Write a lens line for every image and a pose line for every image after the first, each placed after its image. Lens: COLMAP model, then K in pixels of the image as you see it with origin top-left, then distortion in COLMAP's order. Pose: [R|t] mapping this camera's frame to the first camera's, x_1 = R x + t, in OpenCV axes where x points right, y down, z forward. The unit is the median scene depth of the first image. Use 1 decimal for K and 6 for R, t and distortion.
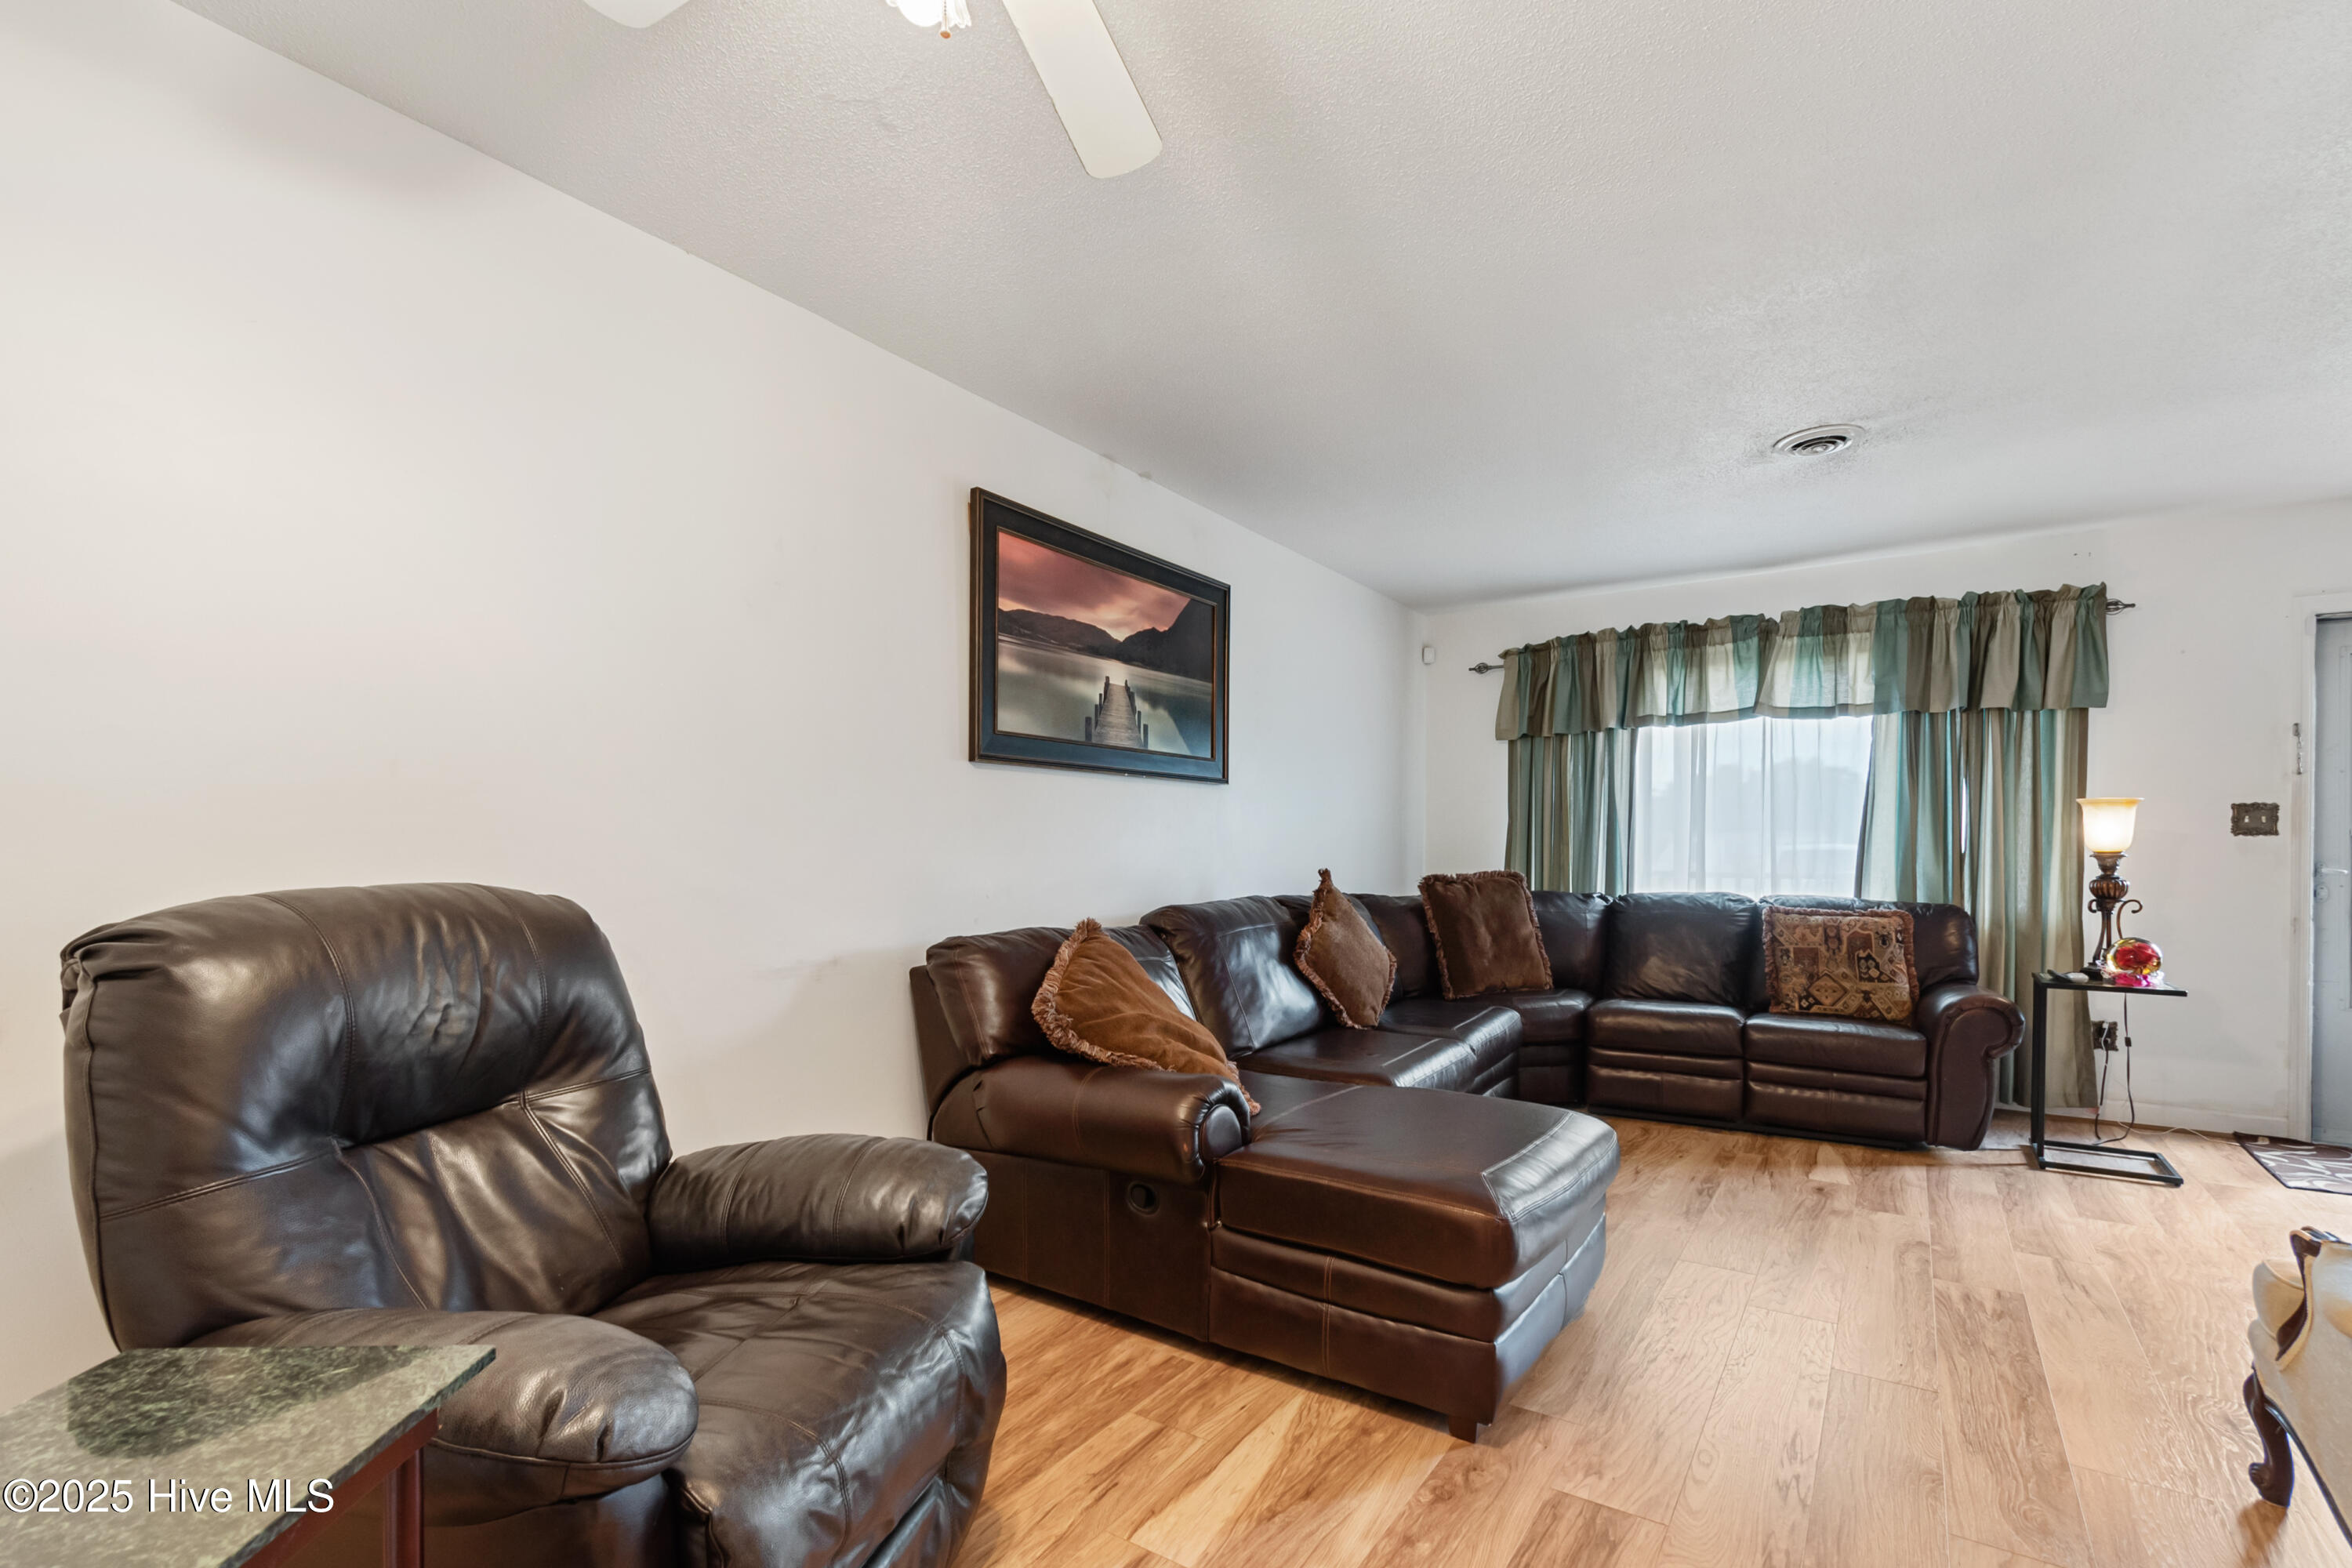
lens RADIAL K [[1075.2, 0, 1190.9], [0, 1075.2, 868.4], [0, 0, 1]] dist [0.000720, -0.000131]
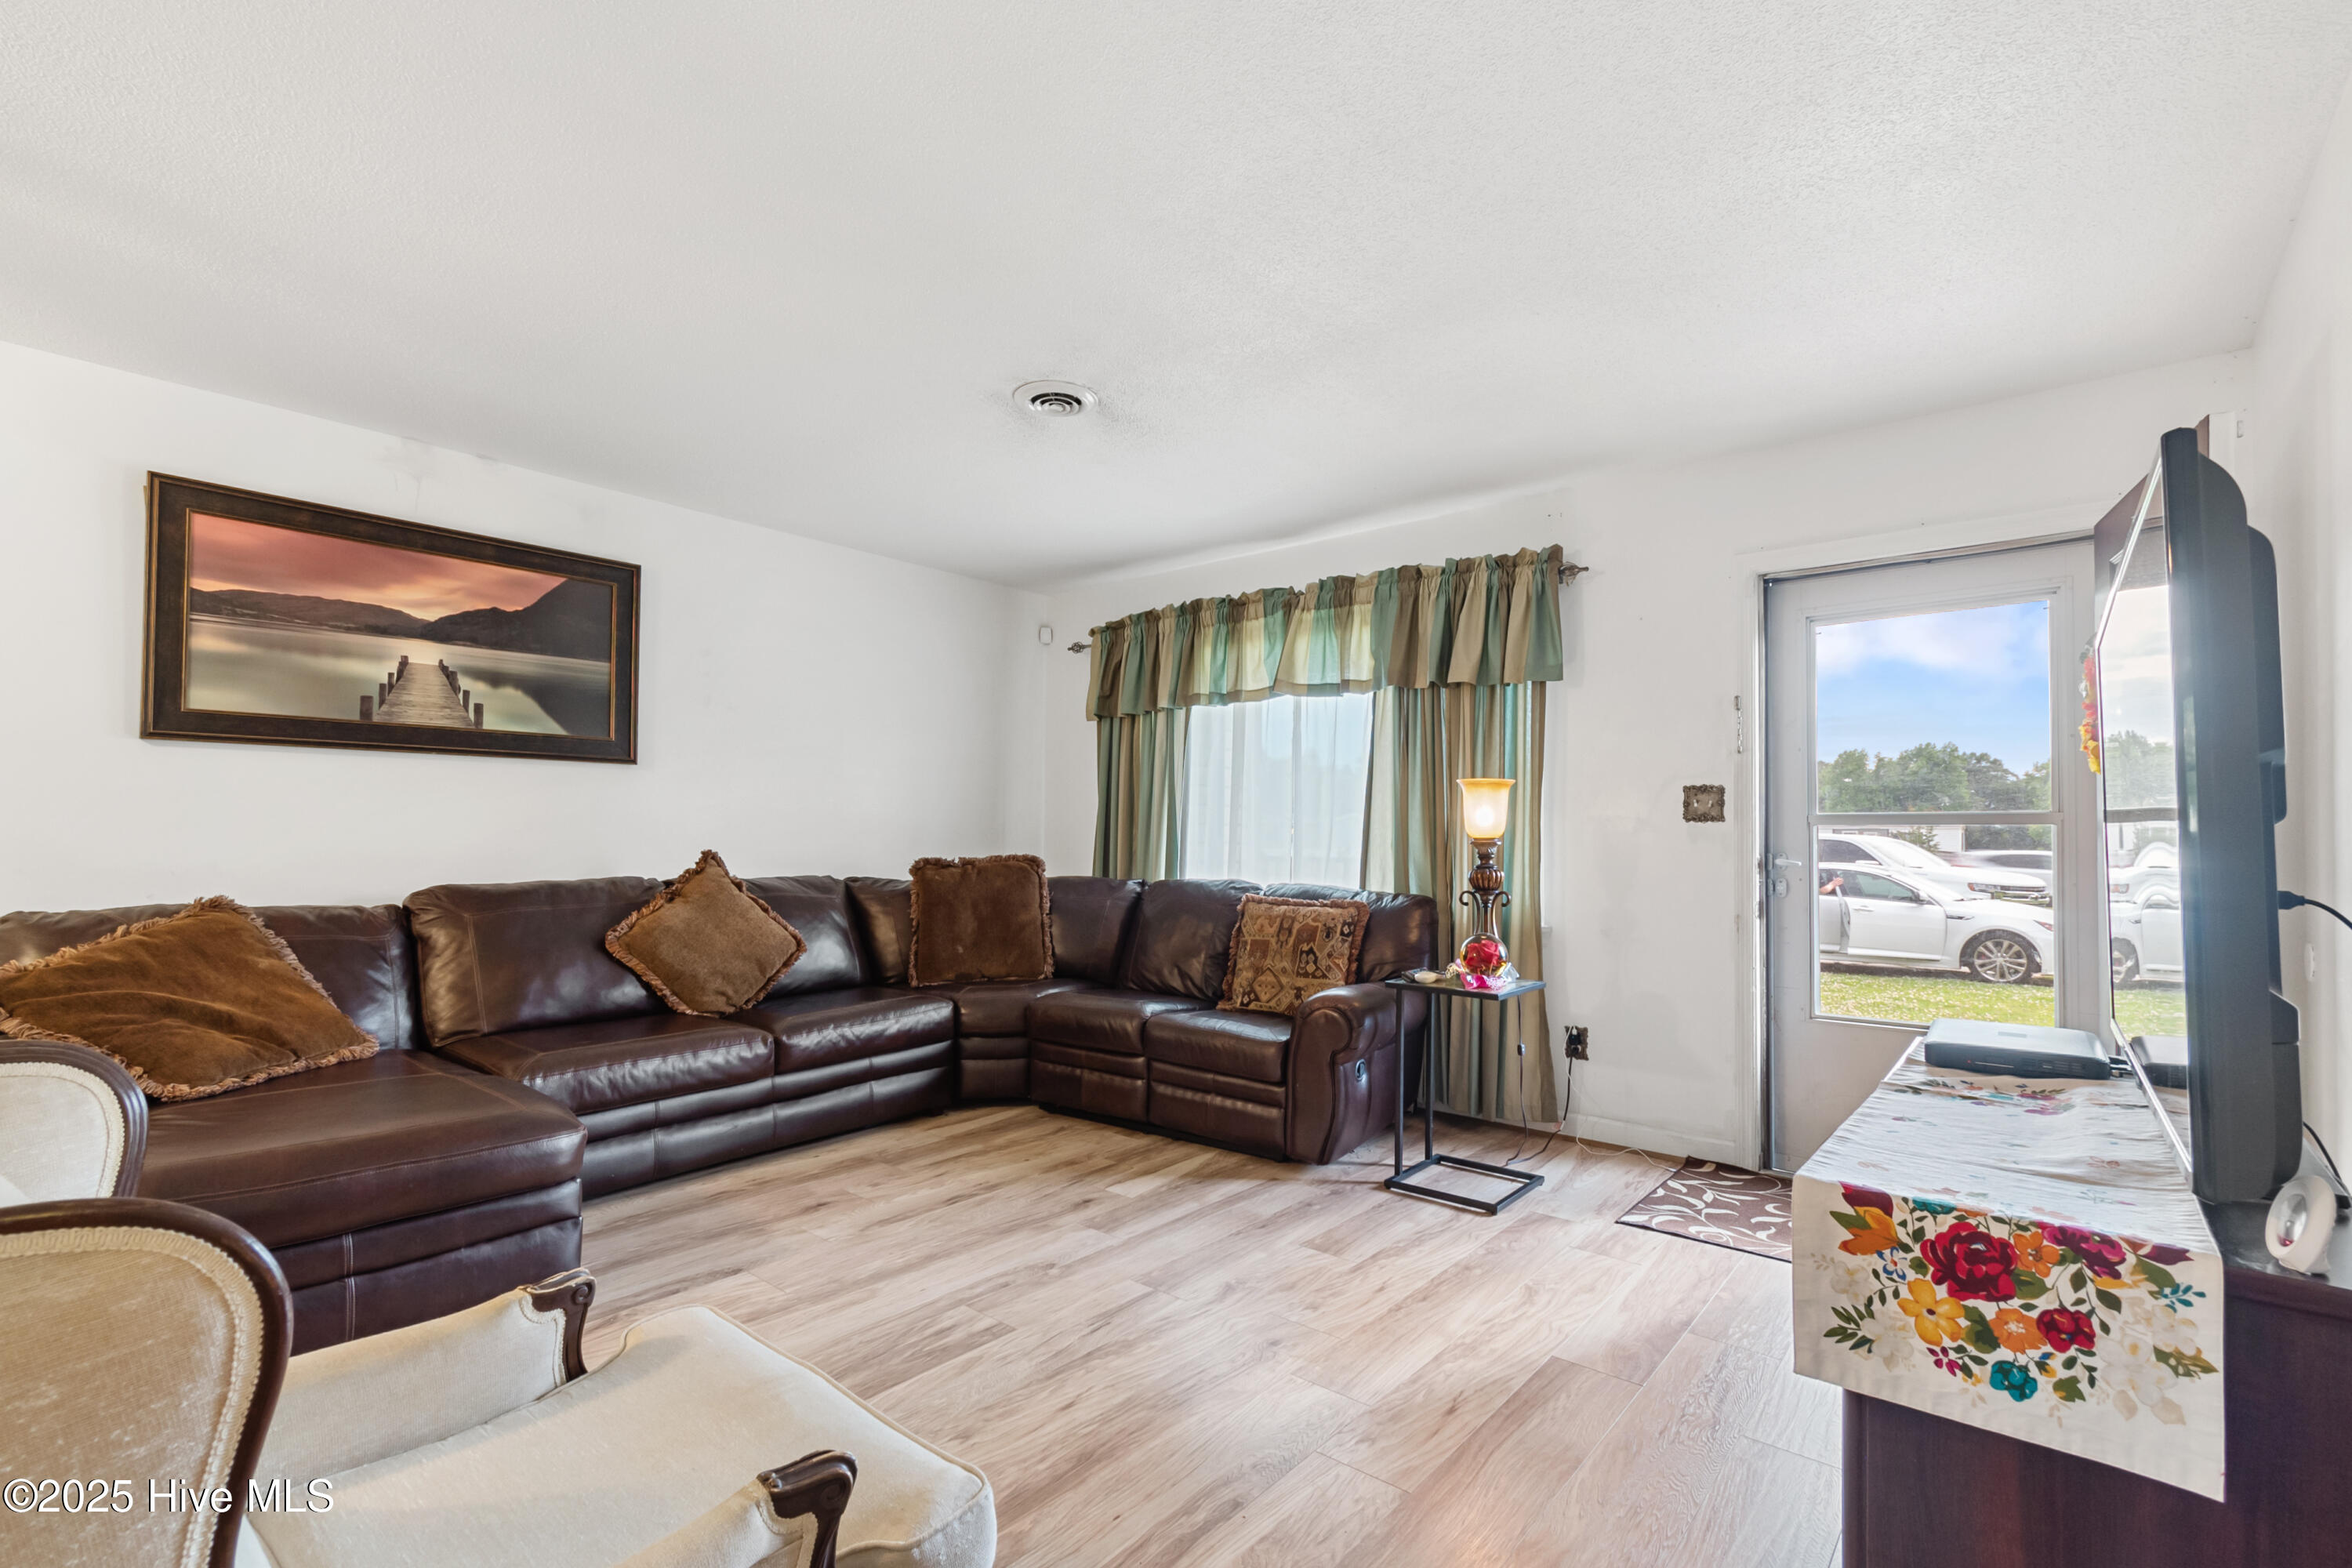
lens RADIAL K [[1064.5, 0, 1177.0], [0, 1064.5, 818.8], [0, 0, 1]] dist [0.002126, 0.000099]
pose [[0.994765, 0.005709, -0.102029, 0.615850], [-0.009112, 0.999416, -0.032921, 0.000045], [0.101781, 0.033679, 0.994237, 0.073236]]
